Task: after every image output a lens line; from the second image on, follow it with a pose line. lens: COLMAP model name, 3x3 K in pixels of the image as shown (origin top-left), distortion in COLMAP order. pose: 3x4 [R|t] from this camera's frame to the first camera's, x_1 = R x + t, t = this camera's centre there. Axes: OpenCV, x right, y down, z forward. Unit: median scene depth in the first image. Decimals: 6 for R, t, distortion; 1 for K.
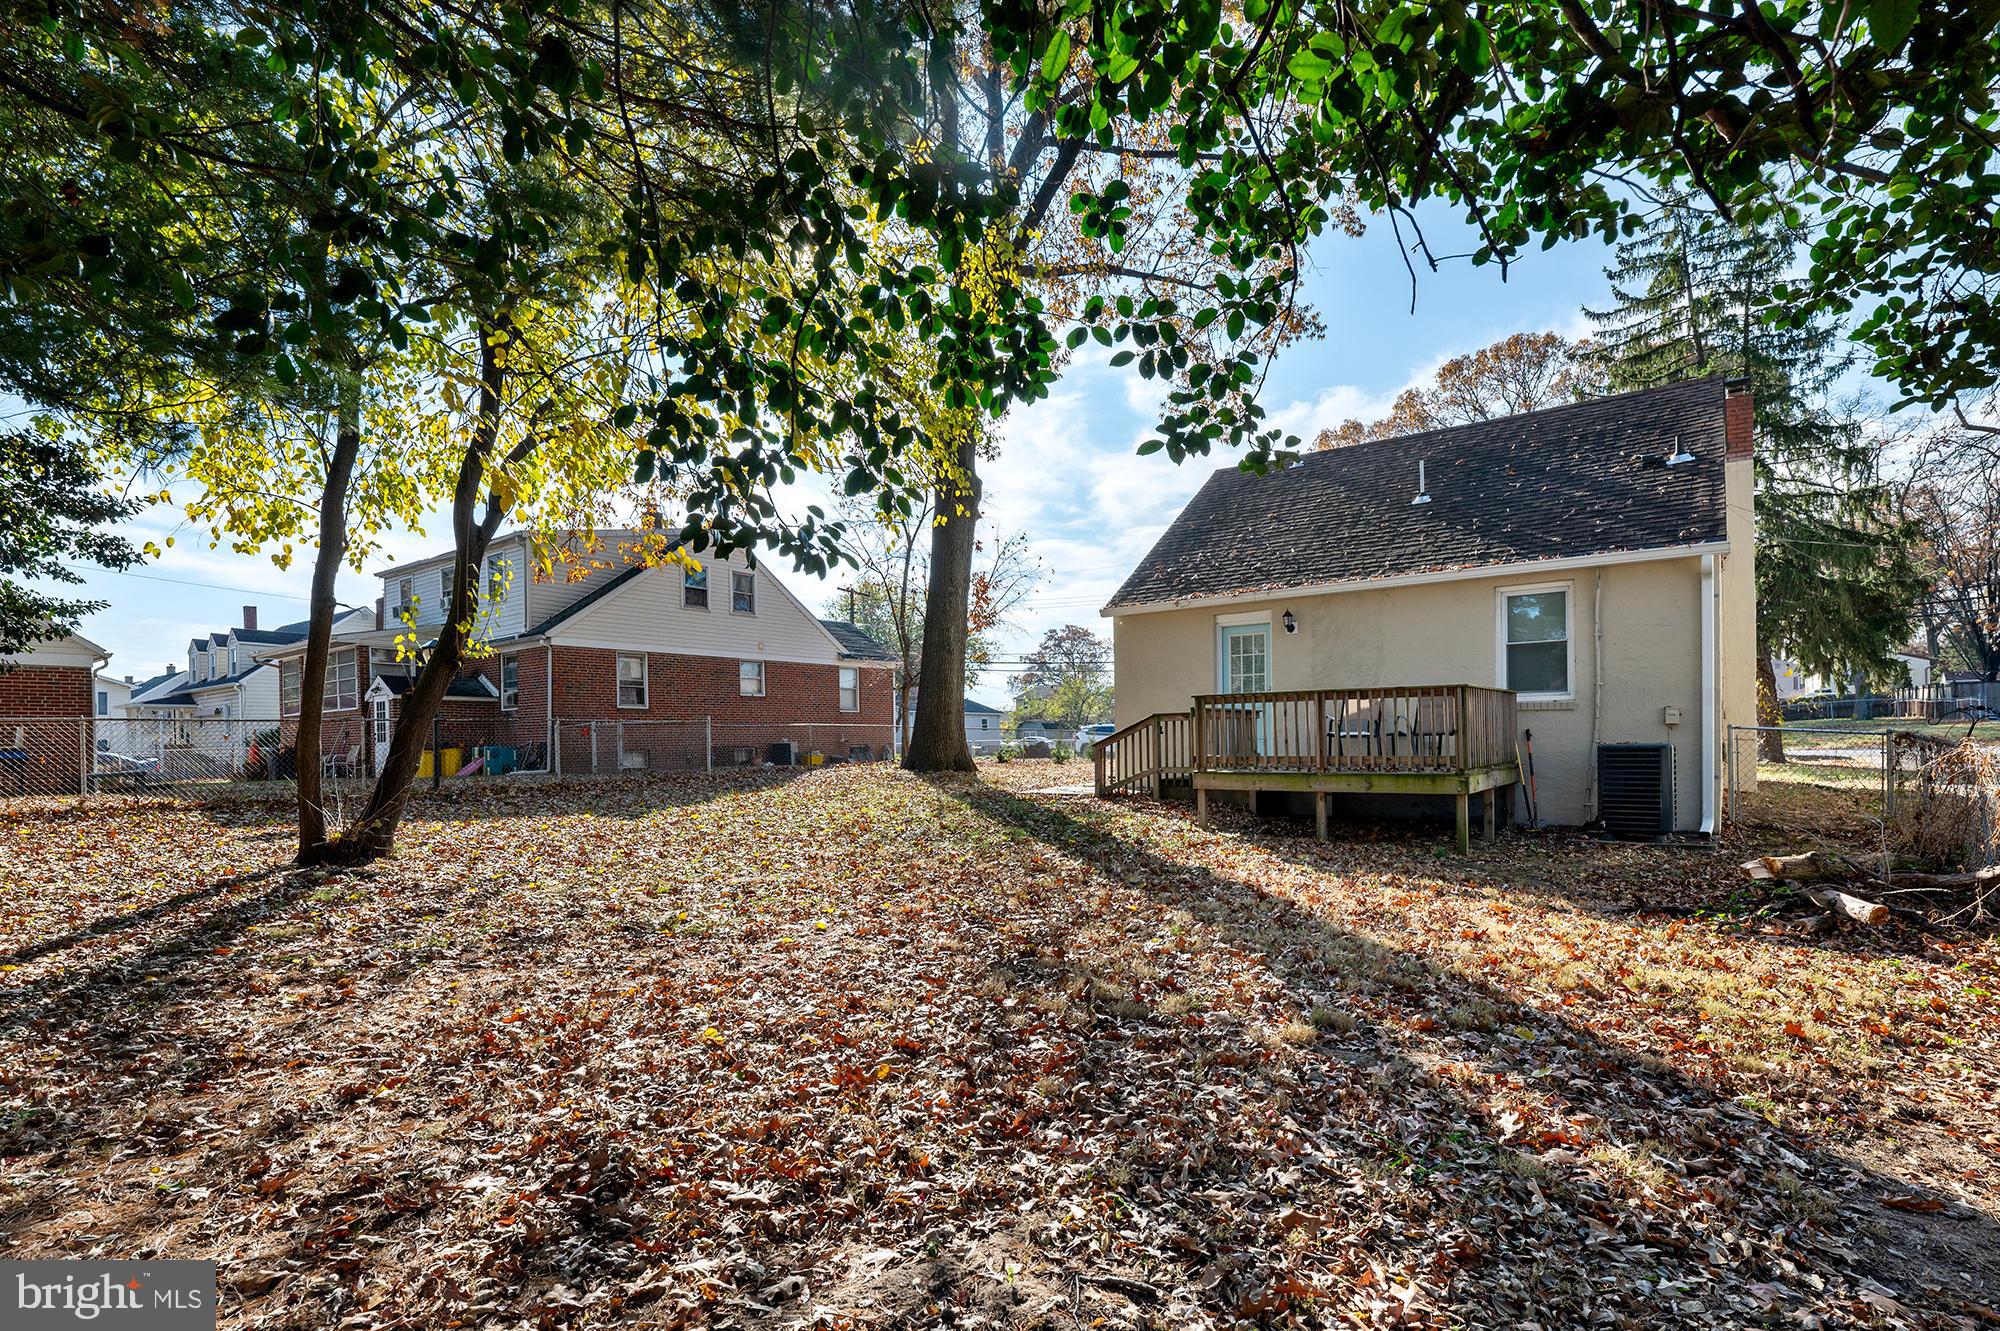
lens RADIAL K [[963.8, 0, 1004.3], [0, 963.8, 658.1], [0, 0, 1]] dist [-0.004925, -0.000131]
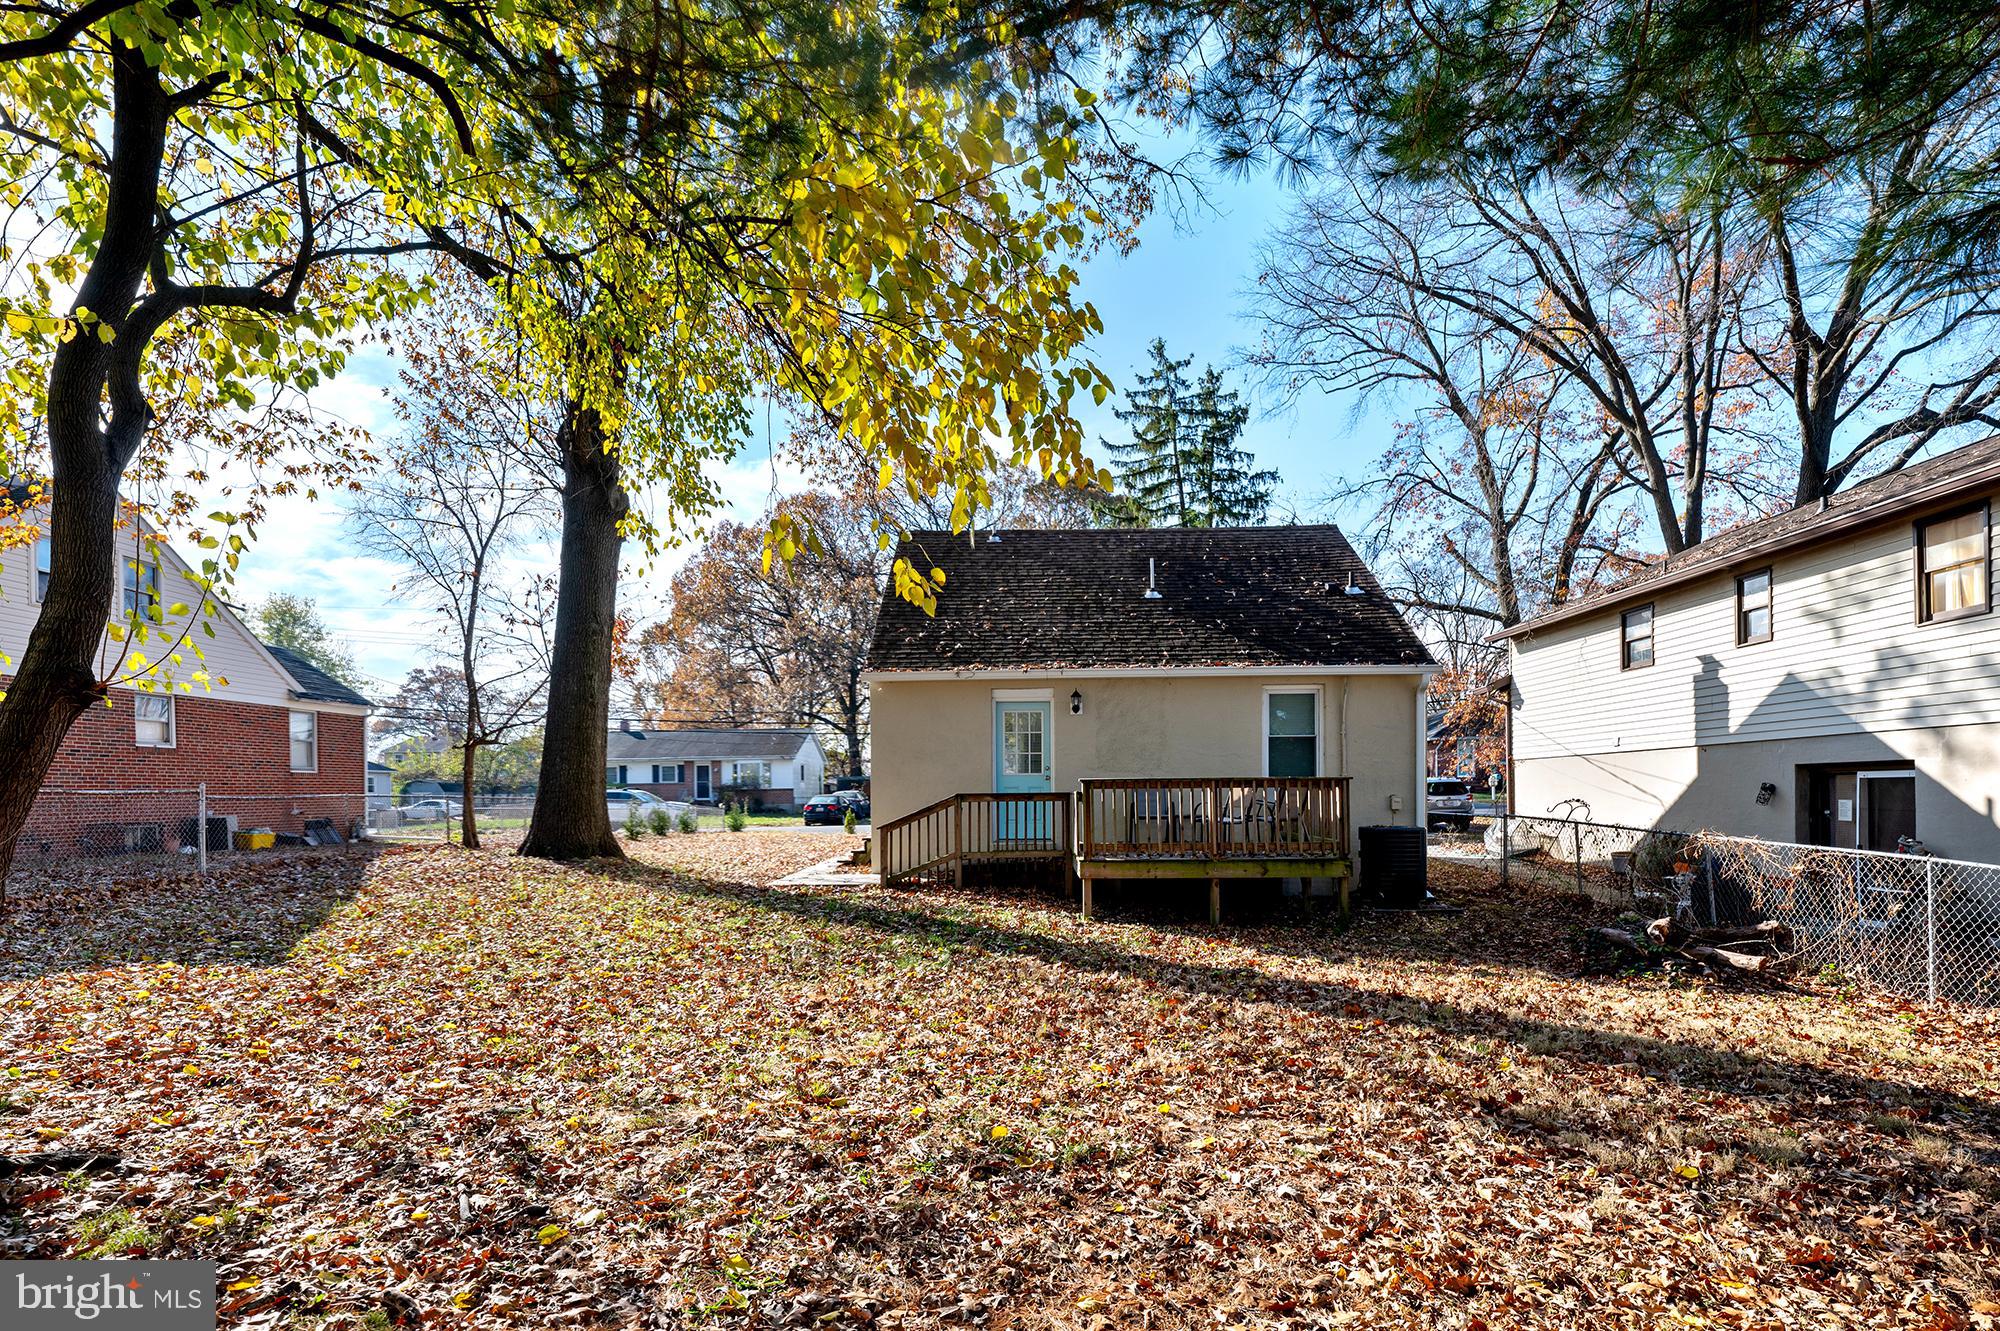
lens RADIAL K [[996.1, 0, 1000.0], [0, 996.1, 665.5], [0, 0, 1]] dist [-0.004311, -0.000180]
pose [[0.817644, 0.081763, 0.569888, -0.349834], [-0.051898, 0.996302, -0.068481, -0.001128], [-0.573380, 0.026417, 0.818864, 0.197583]]
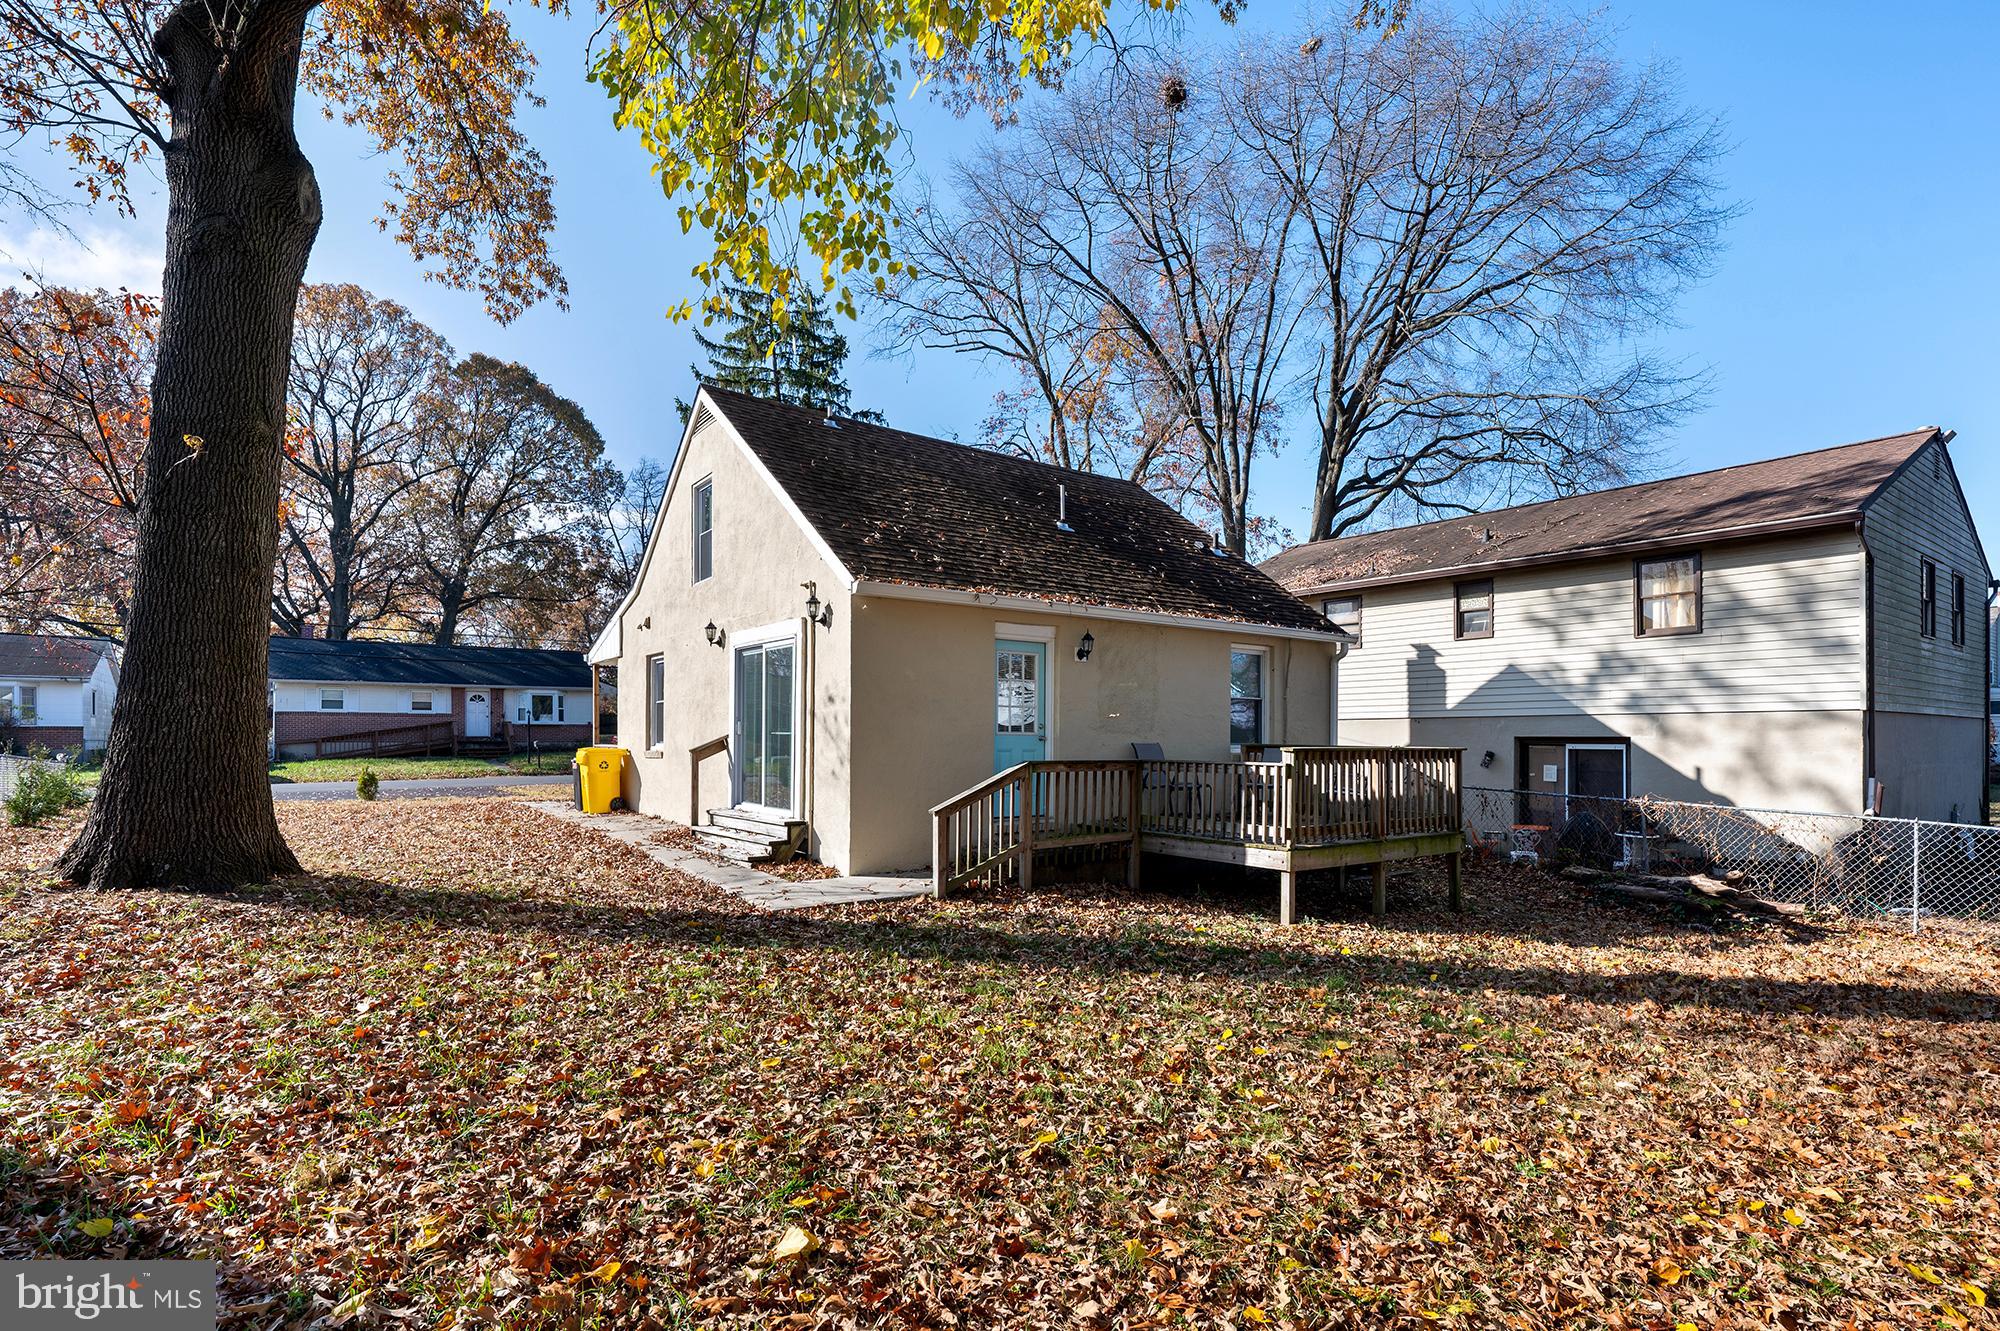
lens RADIAL K [[963.8, 0, 1004.3], [0, 963.8, 658.1], [0, 0, 1]] dist [-0.004925, -0.000131]
pose [[0.295402, 0.095083, 0.950630, -0.484820], [-0.093291, 0.993151, -0.070347, 0.034764], [-0.950807, -0.067904, 0.302249, 0.800619]]
